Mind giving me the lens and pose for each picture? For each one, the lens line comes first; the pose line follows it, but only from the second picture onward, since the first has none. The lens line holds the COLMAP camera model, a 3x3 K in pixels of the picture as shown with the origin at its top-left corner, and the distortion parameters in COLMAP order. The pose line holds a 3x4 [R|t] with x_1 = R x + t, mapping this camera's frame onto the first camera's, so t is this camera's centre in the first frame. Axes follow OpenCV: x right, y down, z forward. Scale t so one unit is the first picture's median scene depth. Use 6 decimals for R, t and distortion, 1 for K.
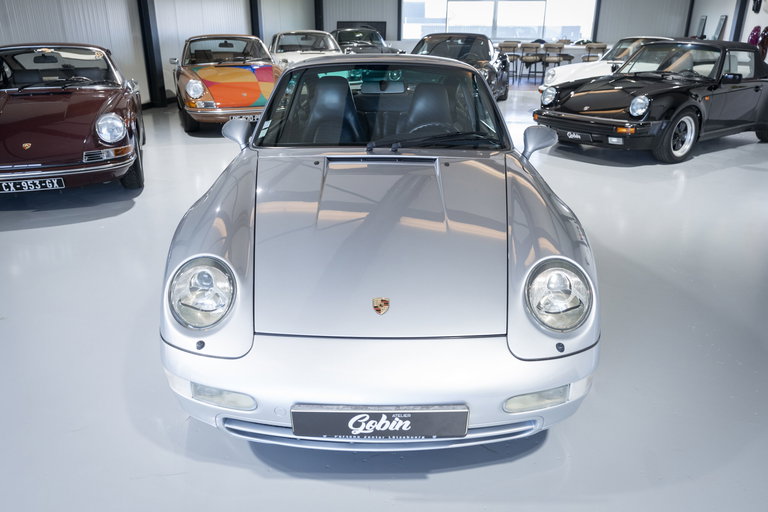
lens RADIAL K [[604.5, 0, 384.0], [0, 604.5, 256.0], [0, 0, 1]] dist [-0.003192, 0.002811]
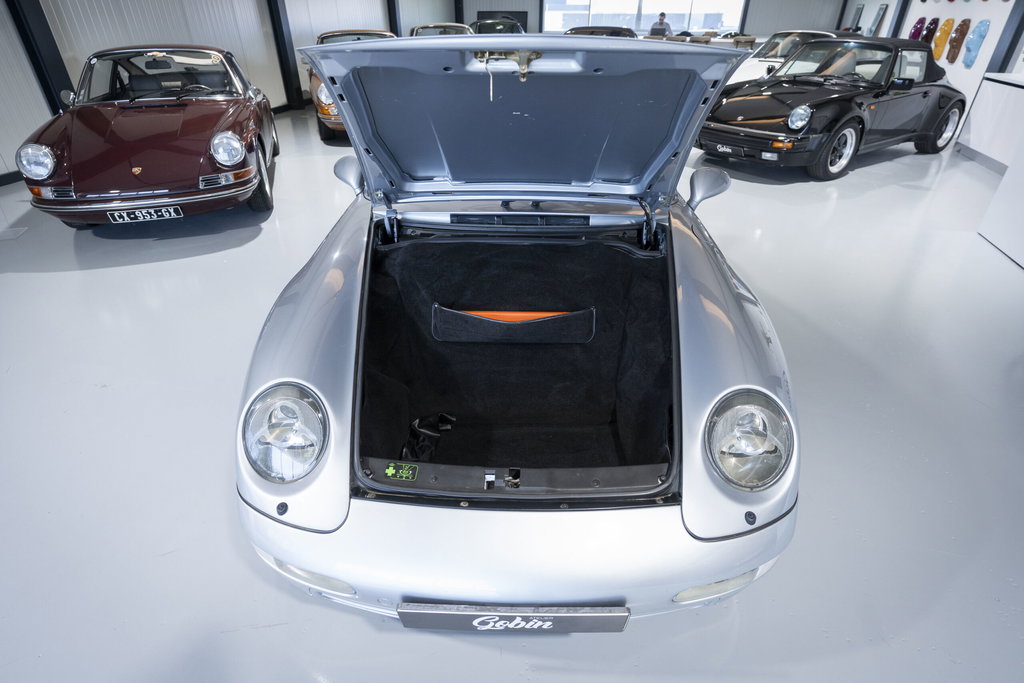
lens RADIAL K [[542.0, 0, 512.3], [0, 542.0, 345.7], [0, 0, 1]] dist [0.001831, 0.000057]
pose [[0.999784, 0.008951, -0.018757, 0.000600], [-0.005314, 0.982599, 0.185664, -0.056277], [0.020092, -0.185524, 0.982434, 0.108158]]
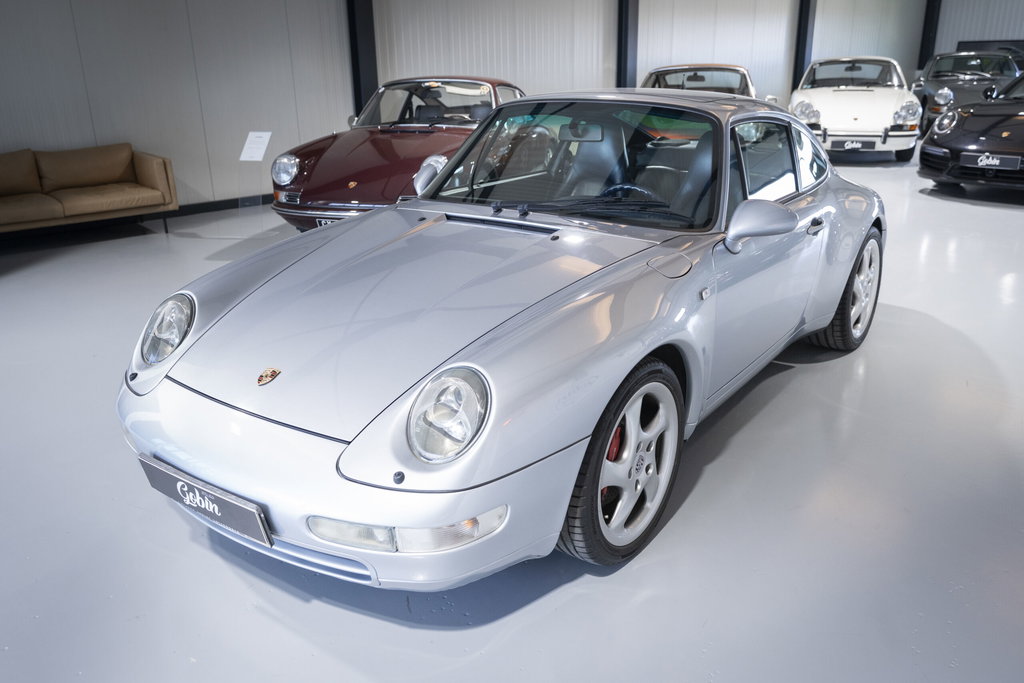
lens RADIAL K [[831.3, 0, 512.0], [0, 831.3, 341.5], [0, 0, 1]] dist [0.003162, 0.003147]
pose [[0.806900, 0.175547, -0.563999, 0.284212], [-0.192508, 0.980841, 0.029875, -0.021030], [0.558438, 0.084468, 0.825235, 0.065721]]
